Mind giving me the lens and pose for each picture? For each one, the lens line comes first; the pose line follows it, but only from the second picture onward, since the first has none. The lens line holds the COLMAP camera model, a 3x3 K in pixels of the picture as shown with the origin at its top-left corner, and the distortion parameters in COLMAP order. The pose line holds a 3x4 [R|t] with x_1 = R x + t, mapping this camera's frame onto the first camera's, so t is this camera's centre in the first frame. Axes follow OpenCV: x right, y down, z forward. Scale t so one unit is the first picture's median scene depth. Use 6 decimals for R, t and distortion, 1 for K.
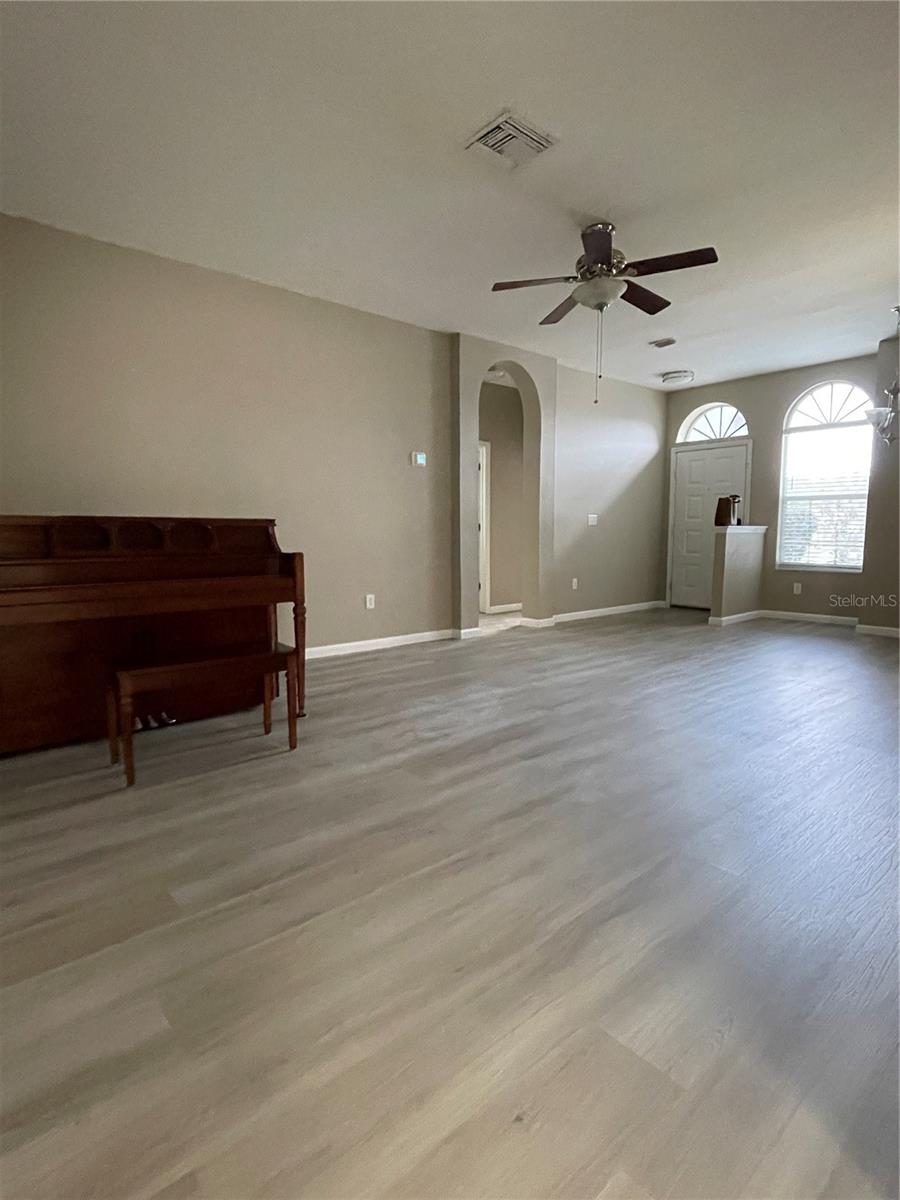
lens RADIAL K [[616.7, 0, 451.1], [0, 616.7, 602.5], [0, 0, 1]] dist [-0.002630, -0.002415]
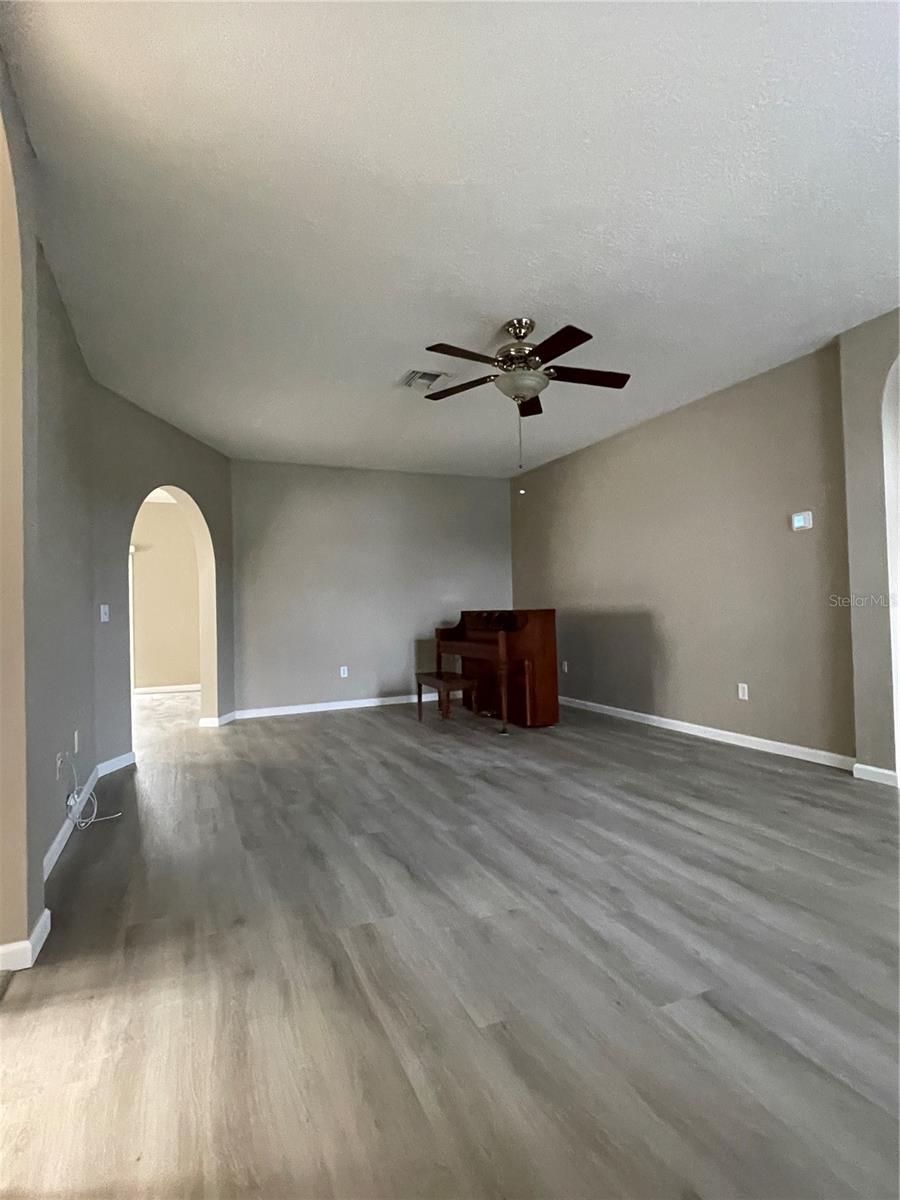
lens RADIAL K [[616.7, 0, 450.8], [0, 616.7, 598.4], [0, 0, 1]] dist [-0.002630, -0.002415]
pose [[-0.302039, -0.006591, -0.953273, 0.642671], [-0.080452, 0.996585, 0.018600, -0.089152], [0.949895, 0.082310, -0.301538, 0.641595]]
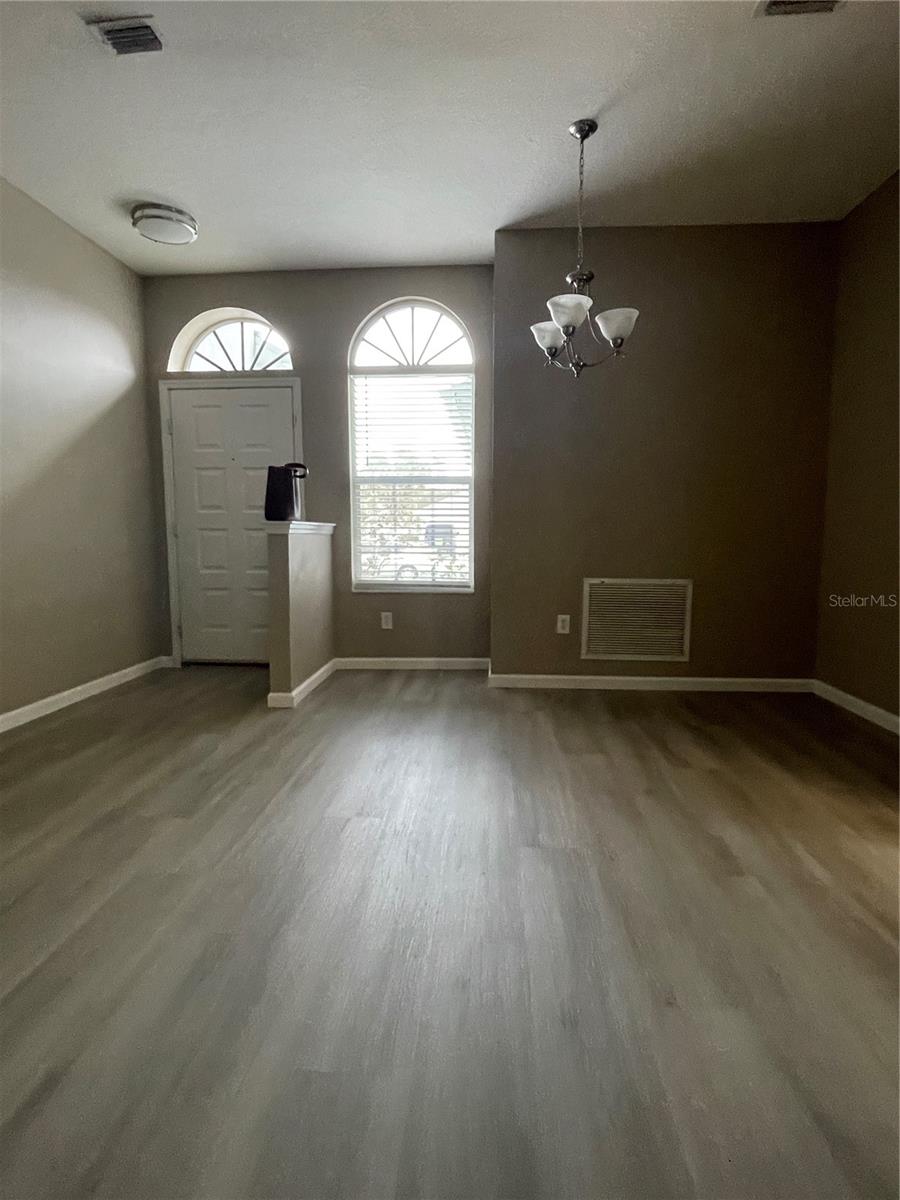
lens RADIAL K [[616.7, 0, 452.8], [0, 616.7, 600.5], [0, 0, 1]] dist [-0.002630, -0.002415]
pose [[0.702621, -0.075011, 0.707599, 0.157837], [0.080848, 0.996404, 0.025348, -0.054364], [-0.706956, 0.039398, 0.706159, 0.498915]]
